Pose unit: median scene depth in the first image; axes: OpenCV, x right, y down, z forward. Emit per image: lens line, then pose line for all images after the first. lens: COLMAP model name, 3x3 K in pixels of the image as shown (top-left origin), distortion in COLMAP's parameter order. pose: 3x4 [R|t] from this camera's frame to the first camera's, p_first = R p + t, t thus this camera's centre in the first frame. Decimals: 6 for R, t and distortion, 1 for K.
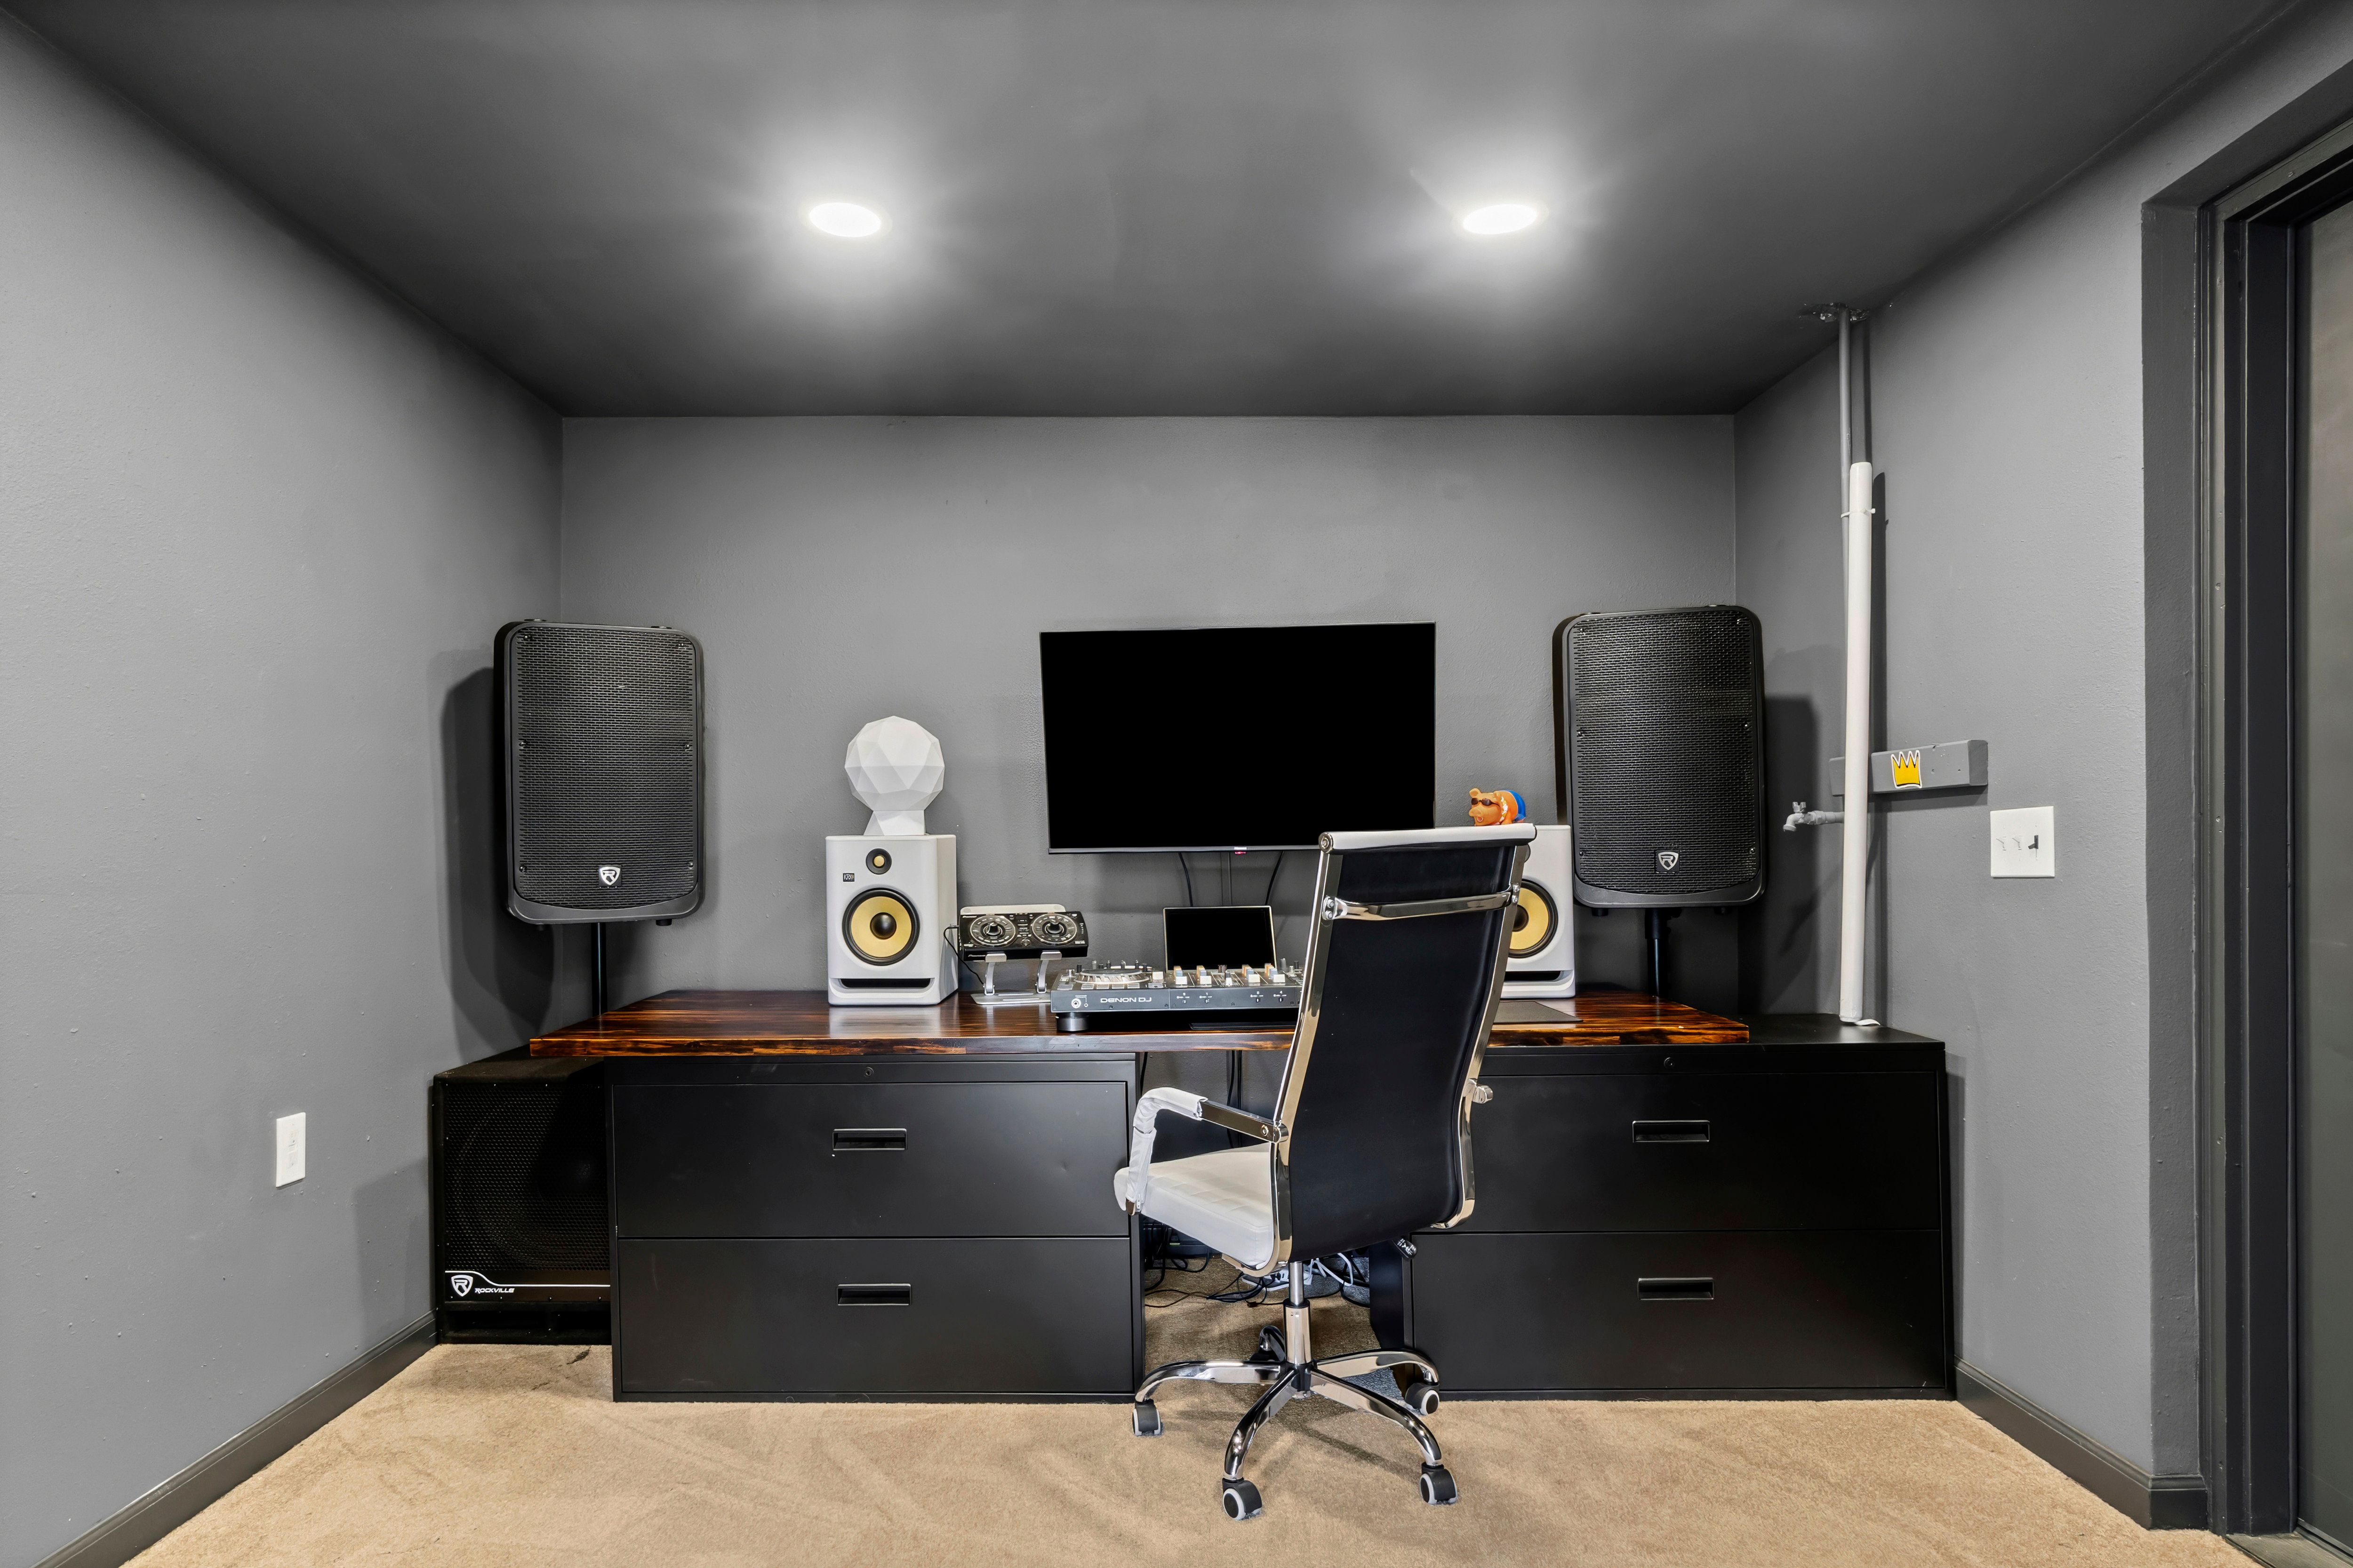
lens RADIAL K [[1292.1, 0, 1172.7], [0, 1292.1, 819.7], [0, 0, 1]] dist [-0.003366, -0.001096]
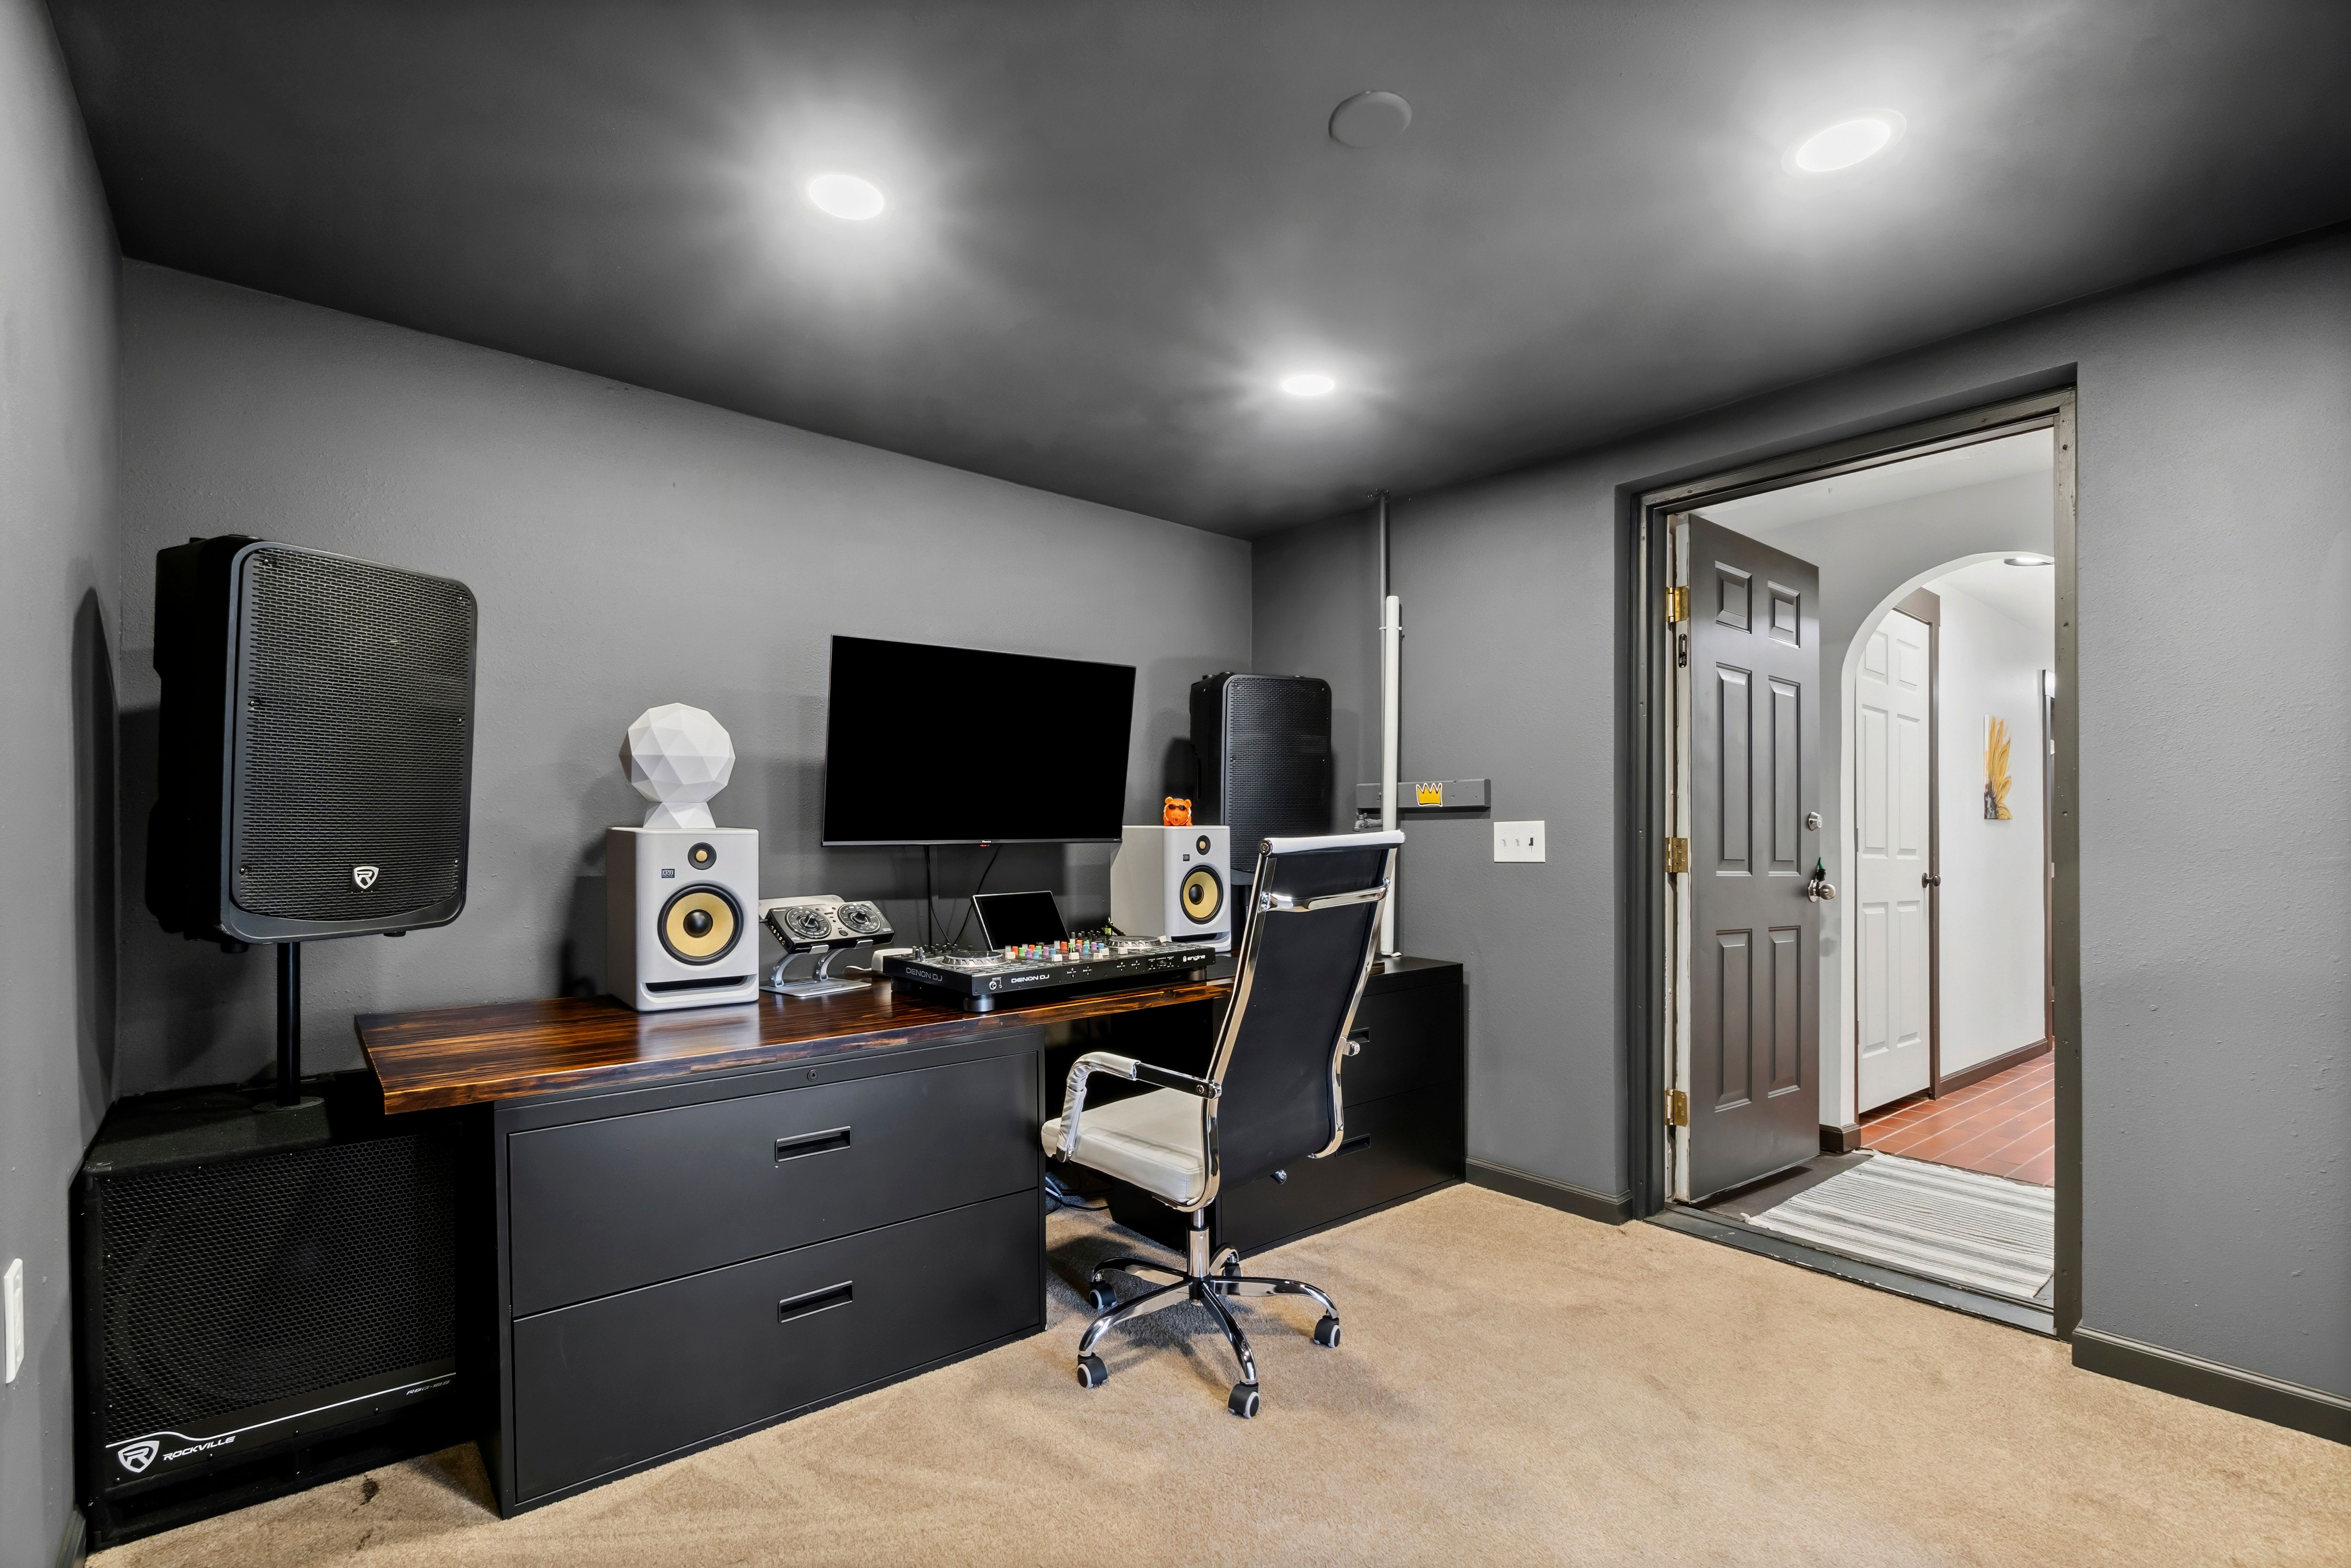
lens RADIAL K [[1022.5, 0, 1170.6], [0, 1022.5, 812.1], [0, 0, 1]] dist [-0.002997, -0.000420]
pose [[0.779570, 0.019172, 0.626022, -0.460859], [-0.021925, 0.999754, -0.003315, -0.005530], [-0.625931, -0.011141, 0.779799, 0.207548]]
